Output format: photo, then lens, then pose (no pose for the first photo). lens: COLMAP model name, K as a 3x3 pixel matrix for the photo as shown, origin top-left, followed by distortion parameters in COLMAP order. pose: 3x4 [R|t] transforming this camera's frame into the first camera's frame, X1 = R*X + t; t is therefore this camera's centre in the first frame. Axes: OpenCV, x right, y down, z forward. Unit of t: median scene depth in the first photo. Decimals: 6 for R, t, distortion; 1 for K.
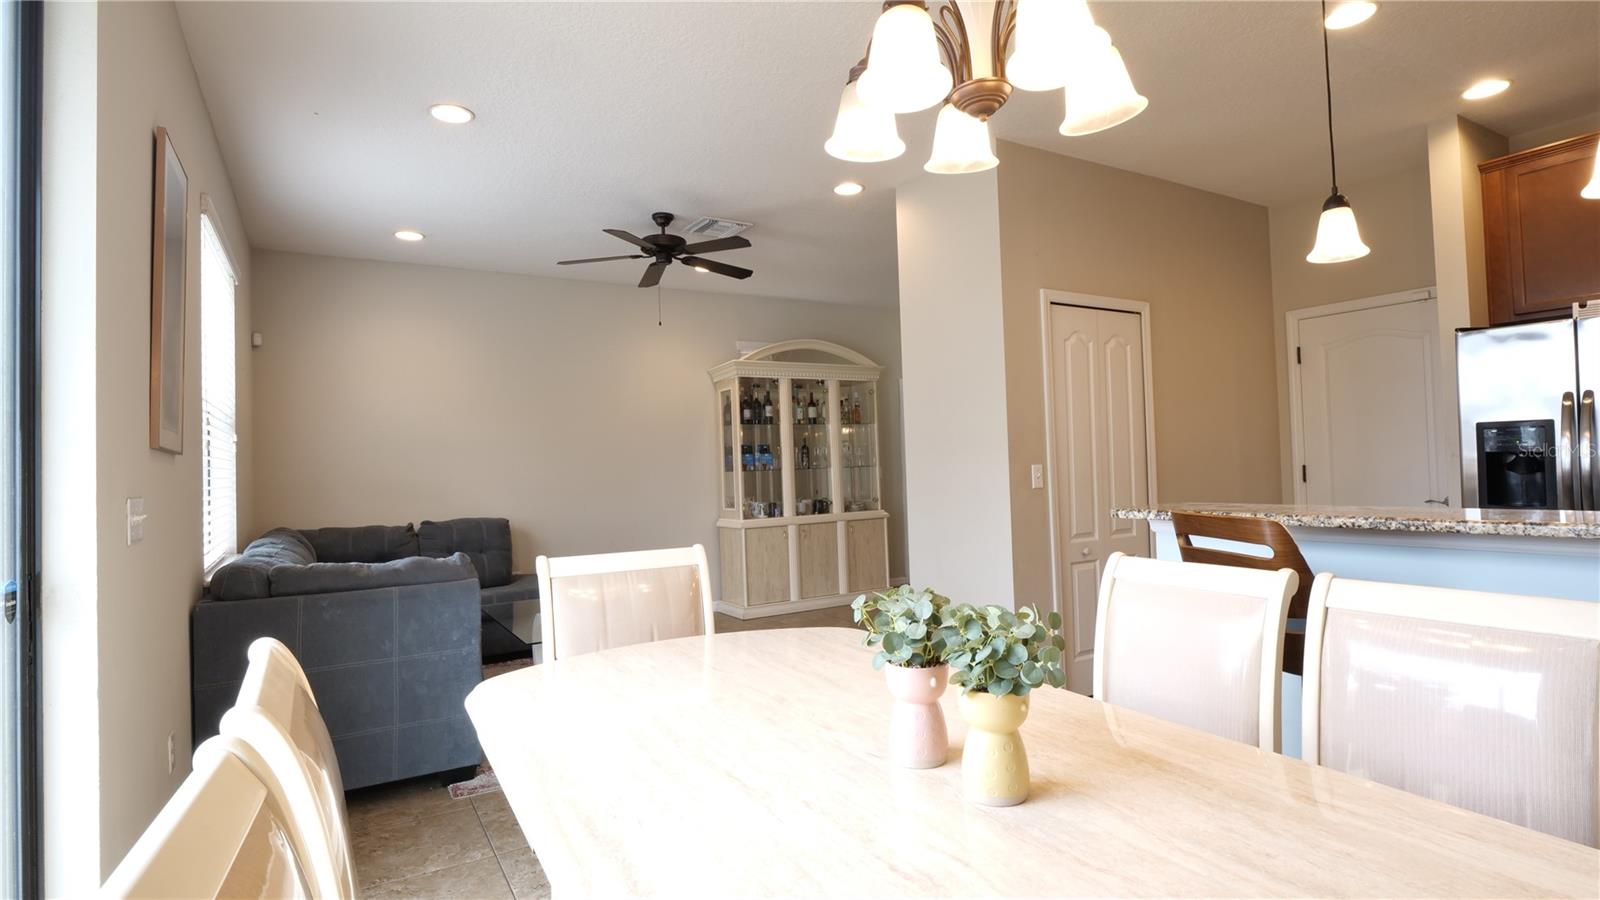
lens RADIAL K [[784.7, 0, 800.0], [0, 784.7, 450.0], [0, 0, 1]] dist [-0.007592, -0.000747]
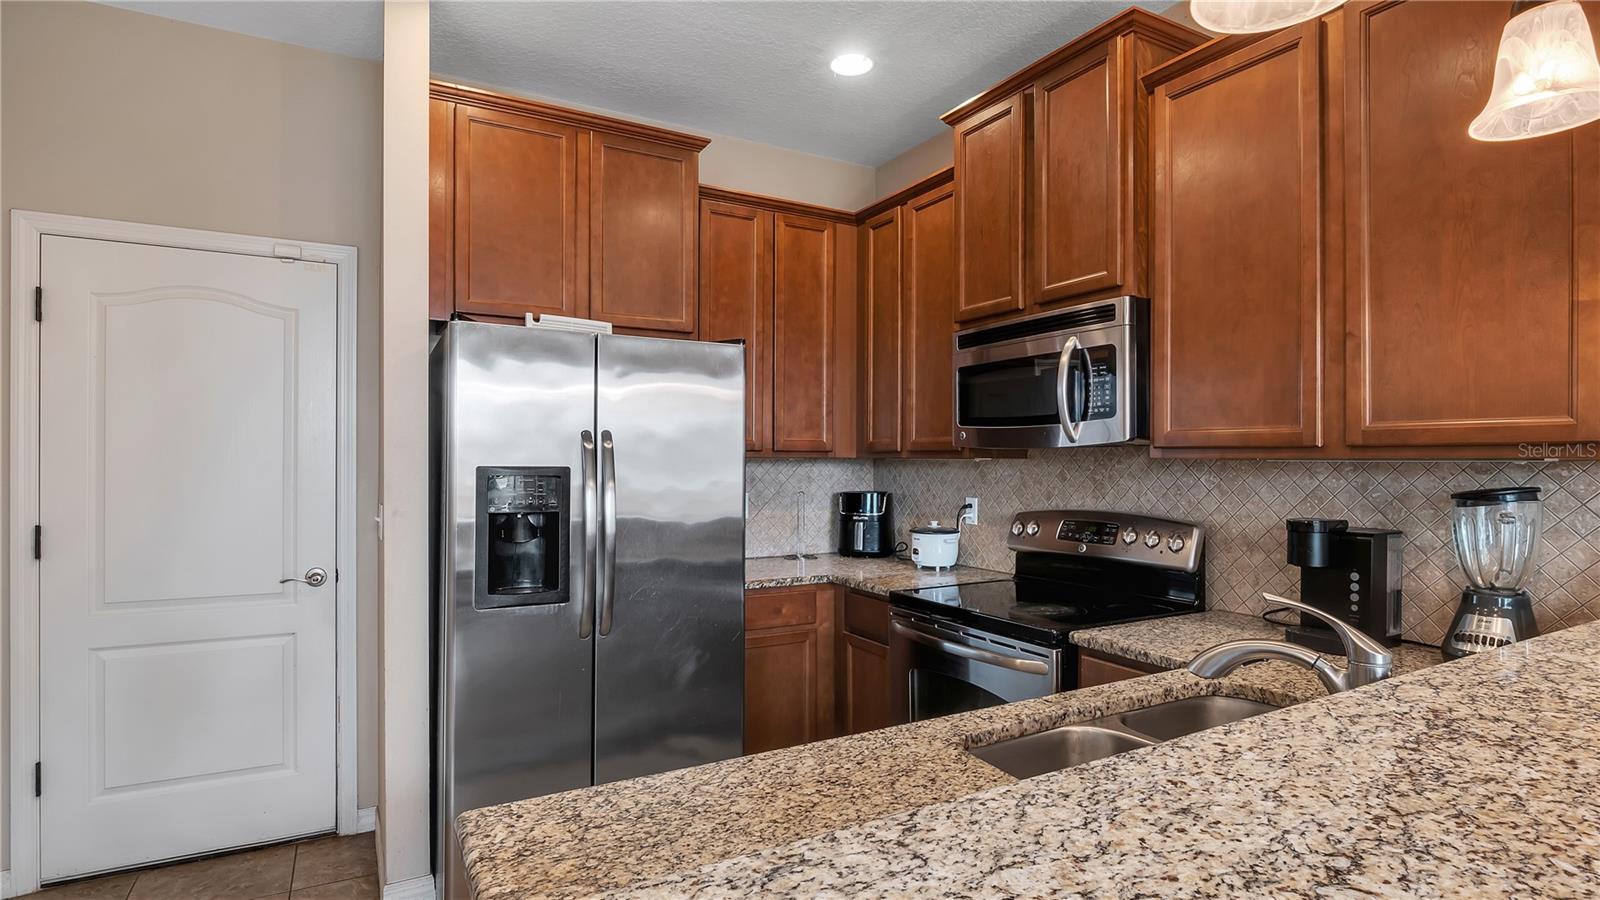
lens RADIAL K [[784.7, 0, 800.0], [0, 784.7, 450.0], [0, 0, 1]] dist [-0.007592, -0.000747]
pose [[0.042430, 0.040759, 0.998268, 0.251743], [-0.023633, 0.998929, -0.039782, -0.030659], [-0.998820, -0.021904, 0.043348, 0.747912]]
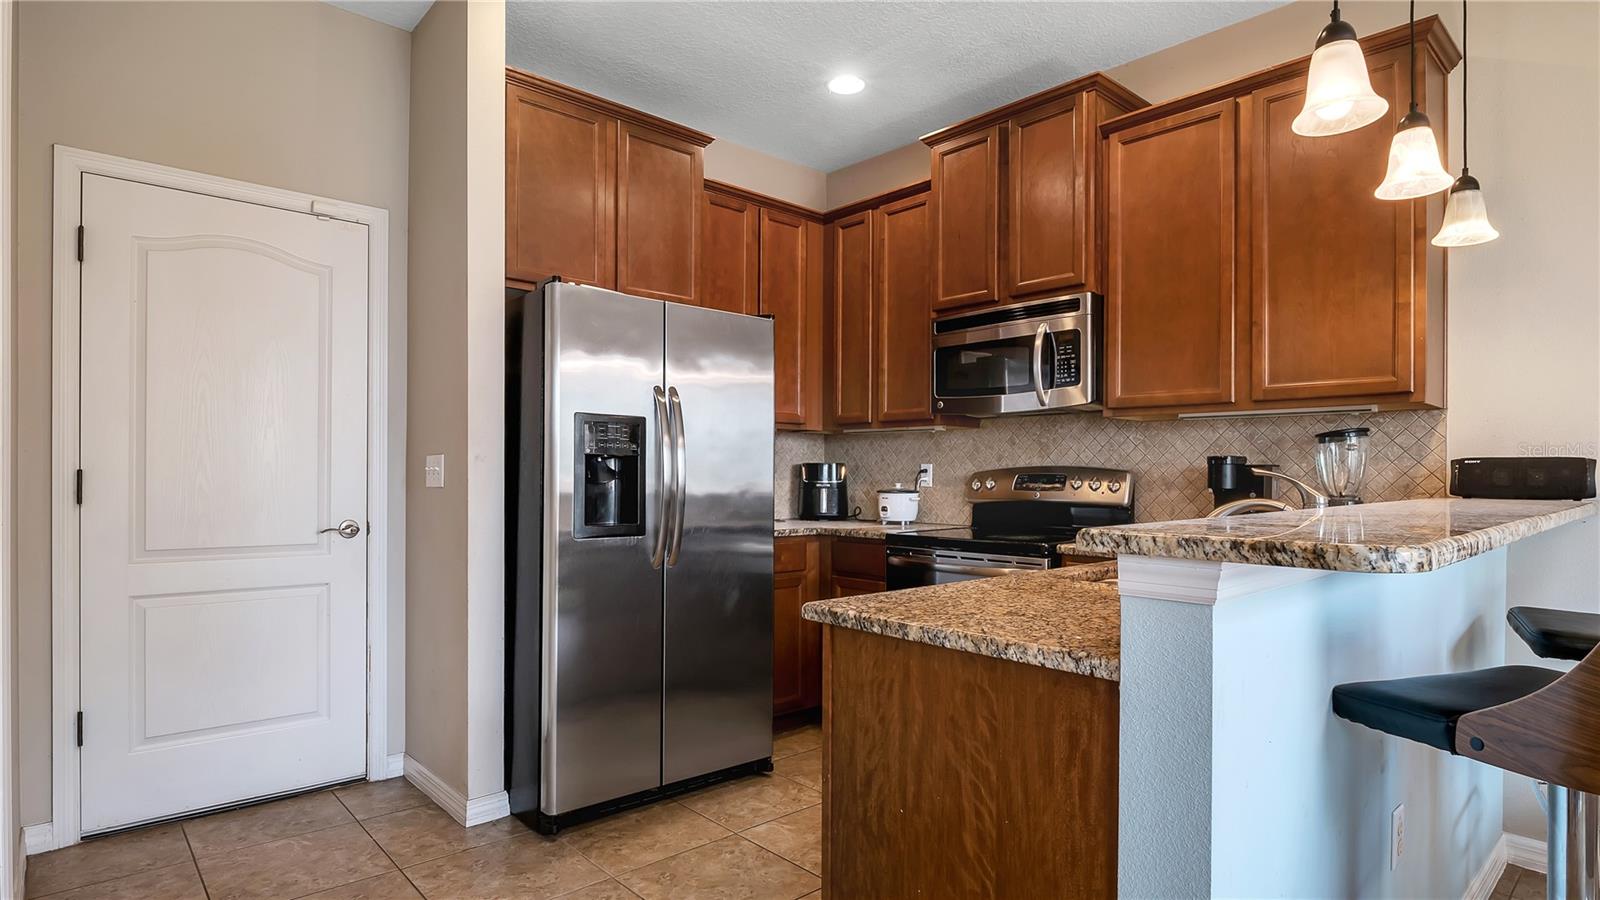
lens RADIAL K [[824.7, 0, 800.3], [0, 824.7, 462.3], [0, 0, 1]] dist [0.003379, -0.000048]
pose [[-0.183579, 0.041771, 0.982117, 0.086244], [-0.019923, 0.998733, -0.046202, 0.044393], [-0.982803, -0.028048, -0.182515, 0.984548]]
